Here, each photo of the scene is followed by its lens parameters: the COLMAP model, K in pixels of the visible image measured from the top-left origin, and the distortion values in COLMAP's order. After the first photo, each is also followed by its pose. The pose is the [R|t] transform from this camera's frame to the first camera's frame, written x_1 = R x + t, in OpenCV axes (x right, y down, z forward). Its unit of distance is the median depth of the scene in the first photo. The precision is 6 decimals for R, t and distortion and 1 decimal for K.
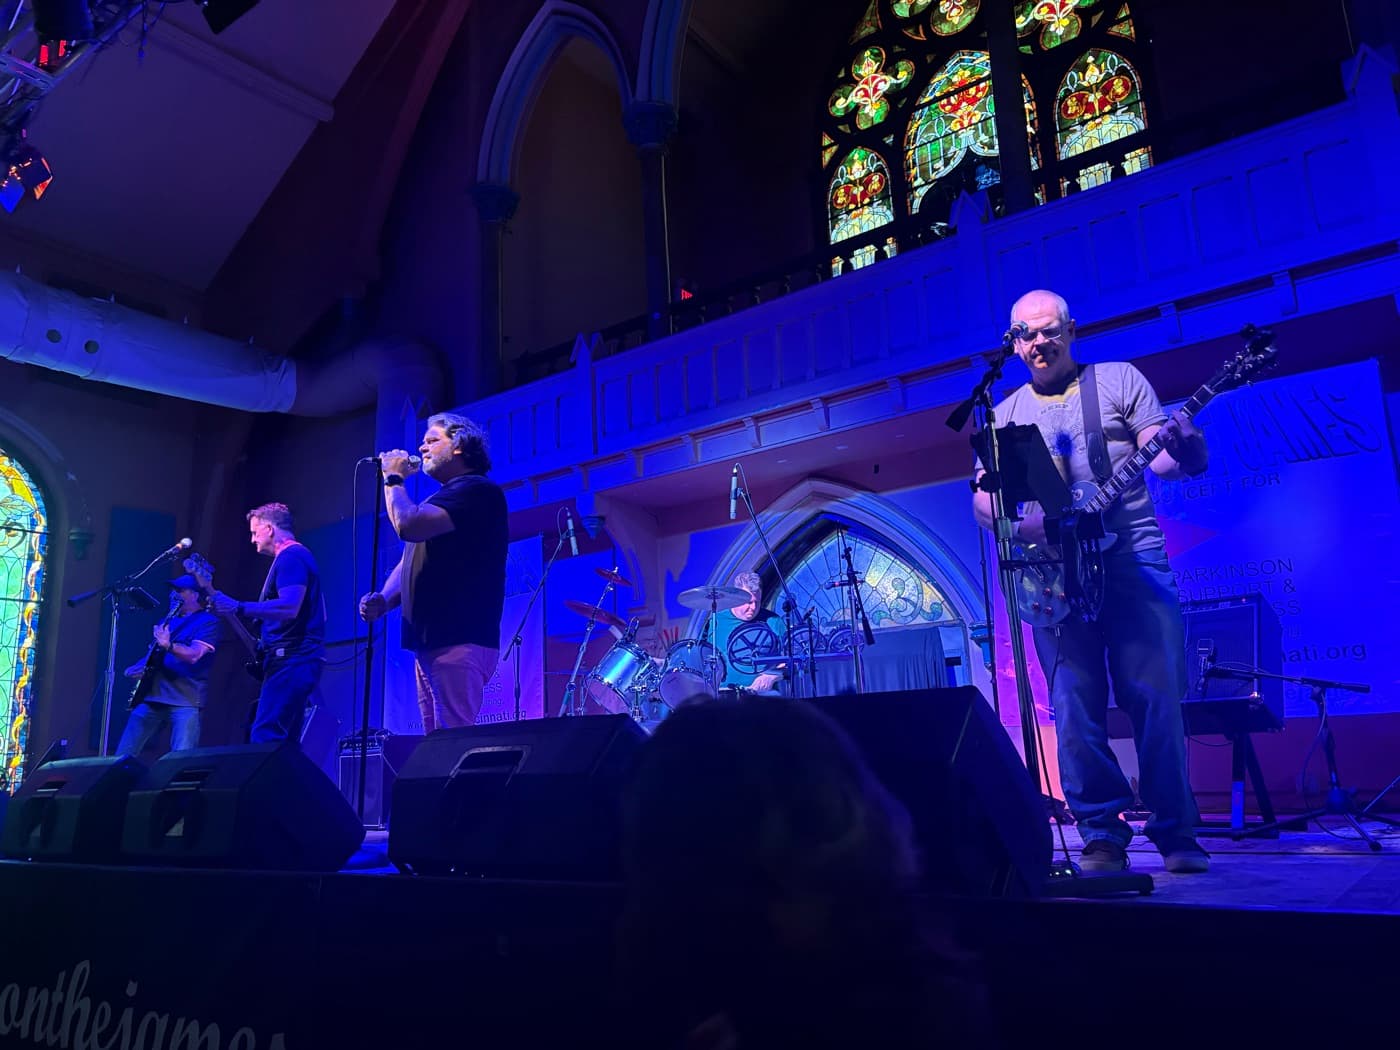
lens RADIAL K [[1117.5, 0, 700.9], [0, 1117.5, 515.5], [0, 0, 1]] dist [0.080760, -0.092420]
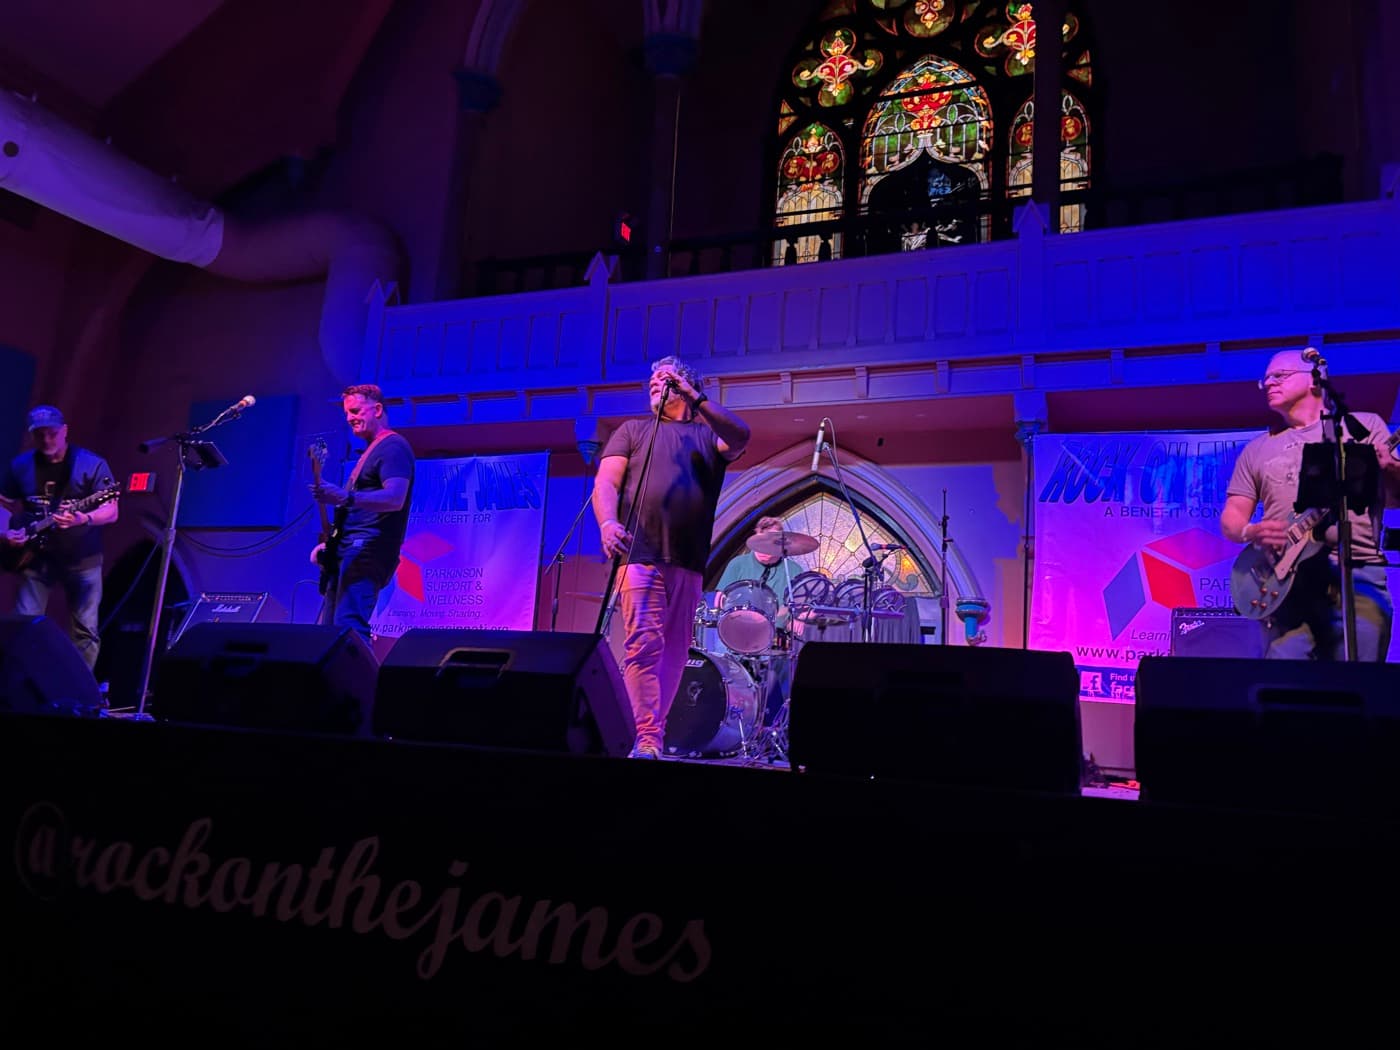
lens RADIAL K [[1117.5, 0, 700.9], [0, 1117.5, 515.5], [0, 0, 1]] dist [0.080760, -0.092420]
pose [[0.956307, 0.147981, 0.252147, -0.178422], [-0.158906, 0.987016, 0.023414, 0.019833], [-0.245408, -0.062459, 0.967406, 0.012719]]
